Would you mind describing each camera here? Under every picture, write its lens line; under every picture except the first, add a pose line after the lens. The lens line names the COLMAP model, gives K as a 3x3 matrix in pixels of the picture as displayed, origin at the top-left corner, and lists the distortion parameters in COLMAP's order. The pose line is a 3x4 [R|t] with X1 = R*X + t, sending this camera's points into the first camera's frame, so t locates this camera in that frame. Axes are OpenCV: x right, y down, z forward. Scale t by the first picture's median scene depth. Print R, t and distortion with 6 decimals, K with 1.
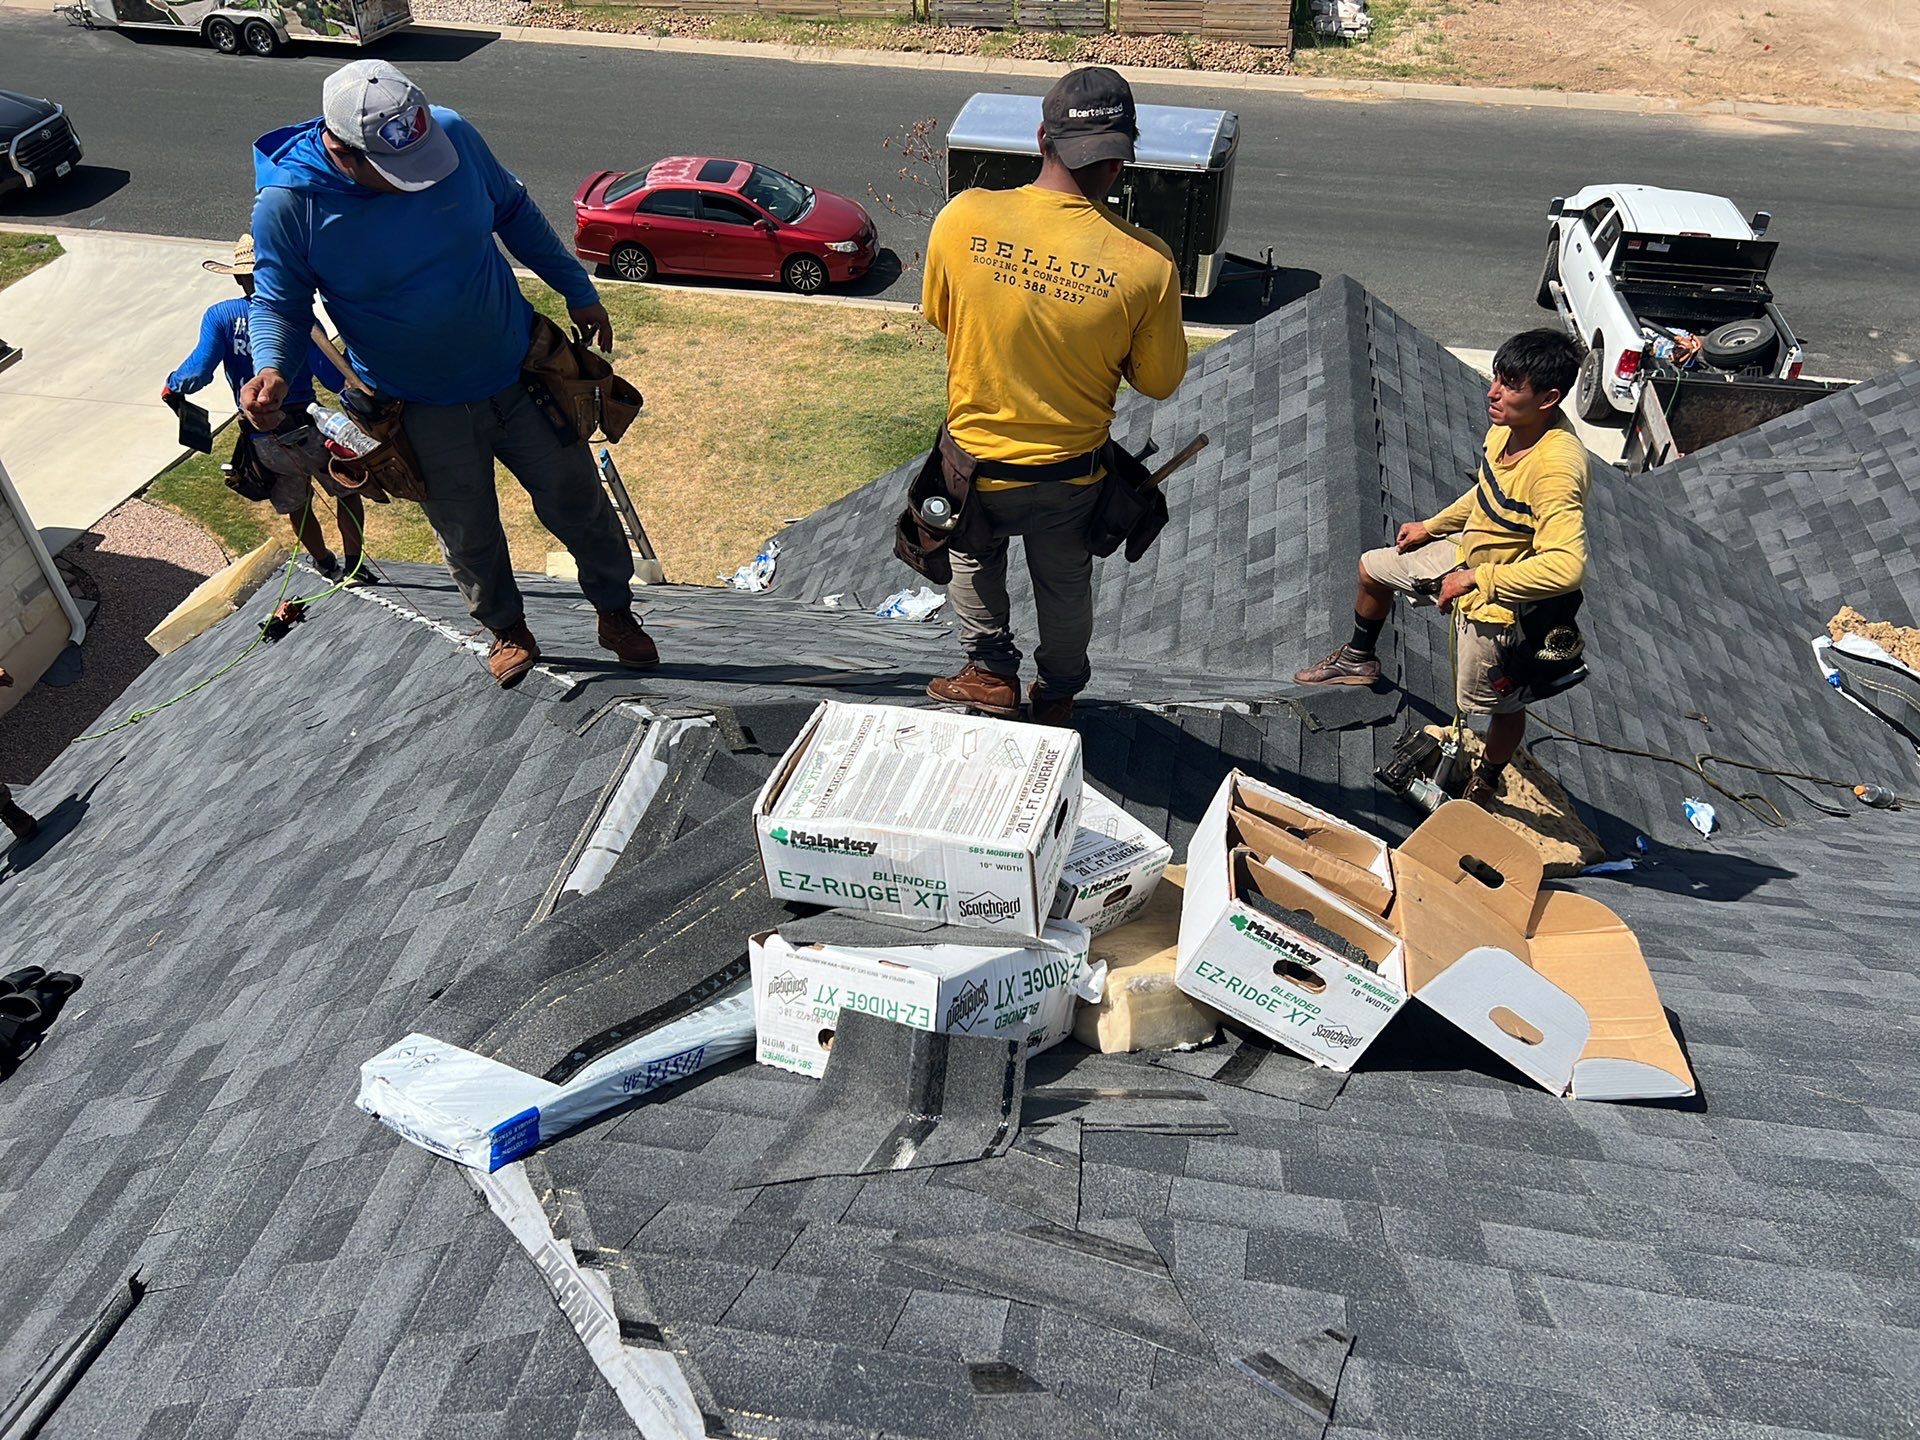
lens RADIAL K [[1446.2, 0, 960.0], [0, 1446.2, 720.0], [0, 0, 1]] dist [0.049130, -0.055009]
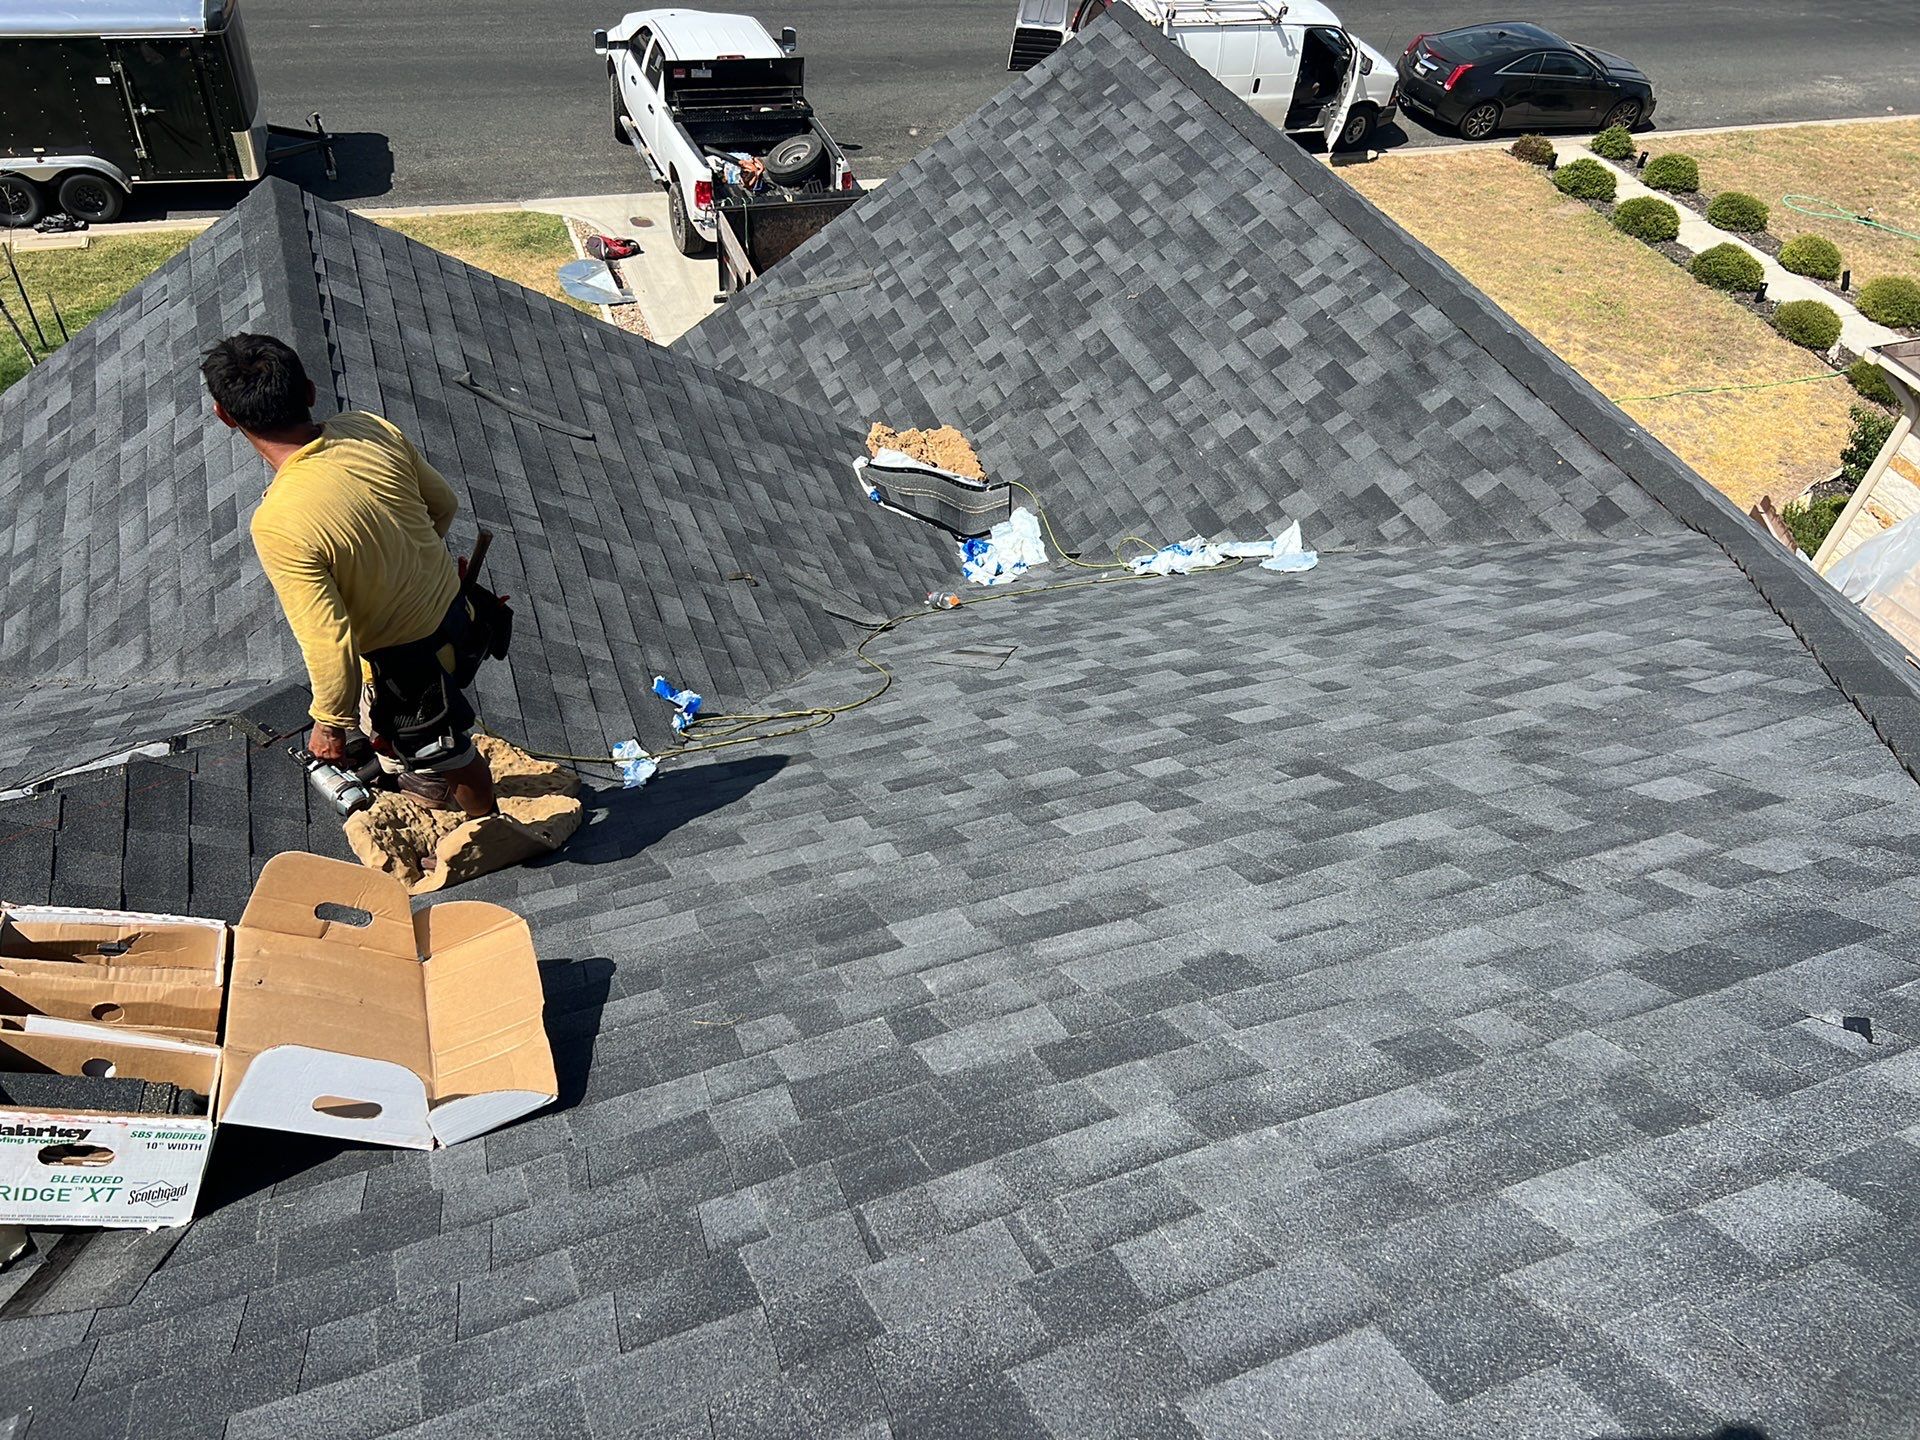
lens RADIAL K [[1446.2, 0, 960.0], [0, 1446.2, 720.0], [0, 0, 1]] dist [0.049130, -0.055009]
pose [[0.849667, -0.302392, 0.432001, 0.130589], [0.257734, 0.952865, 0.160070, -0.023351], [-0.460043, -0.024665, 0.887554, 0.006110]]
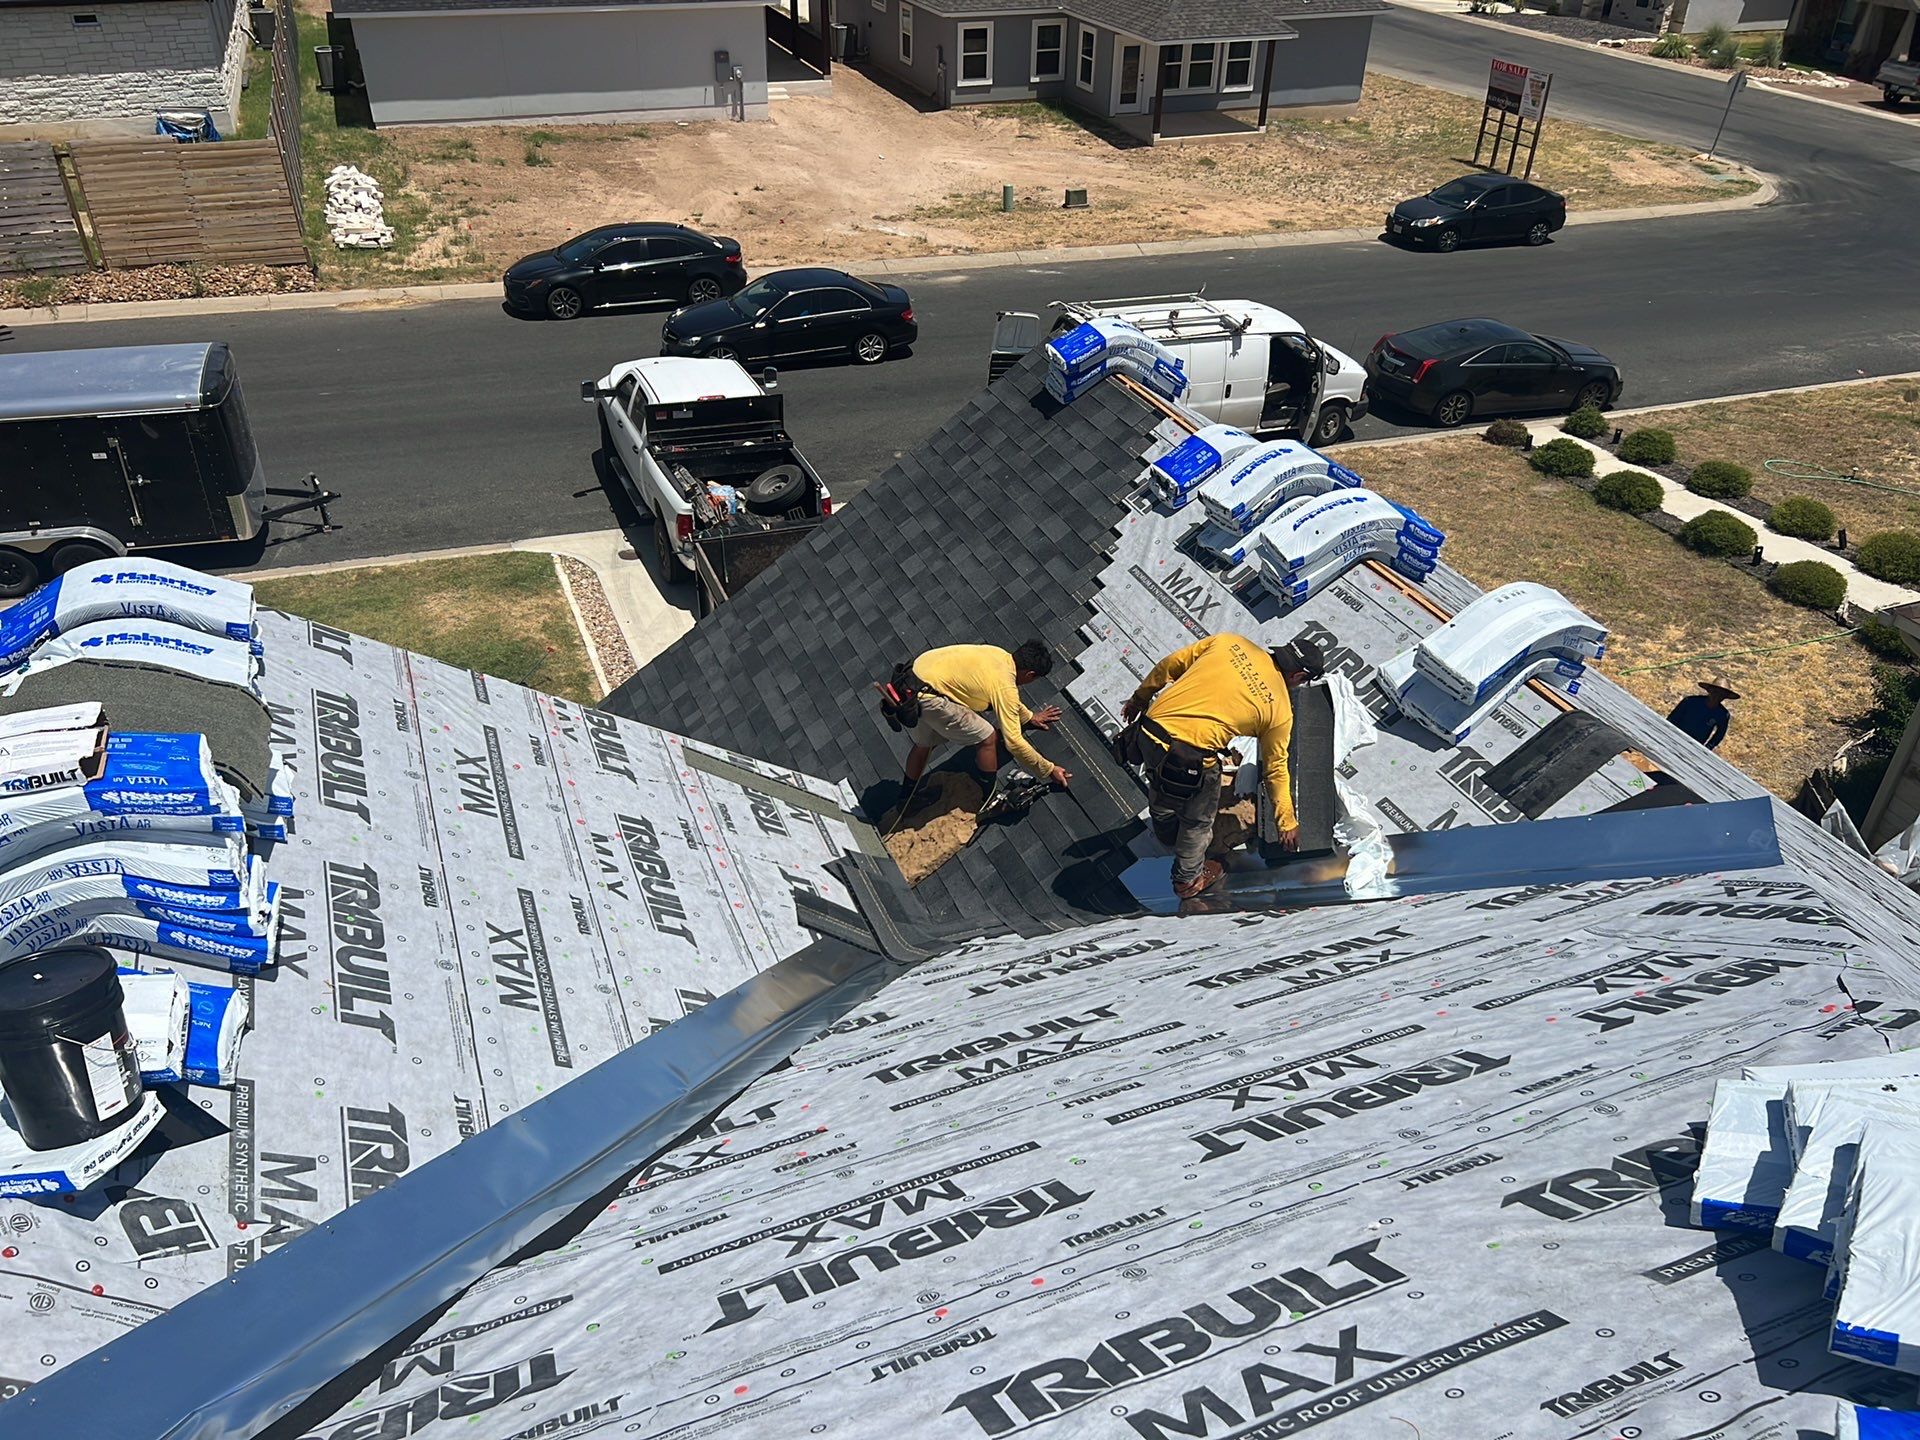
lens RADIAL K [[1452.4, 0, 960.0], [0, 1452.4, 720.0], [0, 0, 1]] dist [0.048110, -0.052233]
pose [[0.844117, -0.261132, 0.468269, 0.232709], [0.312456, 0.949329, -0.033847, -0.041528], [-0.435703, 0.174884, 0.882937, 0.064363]]
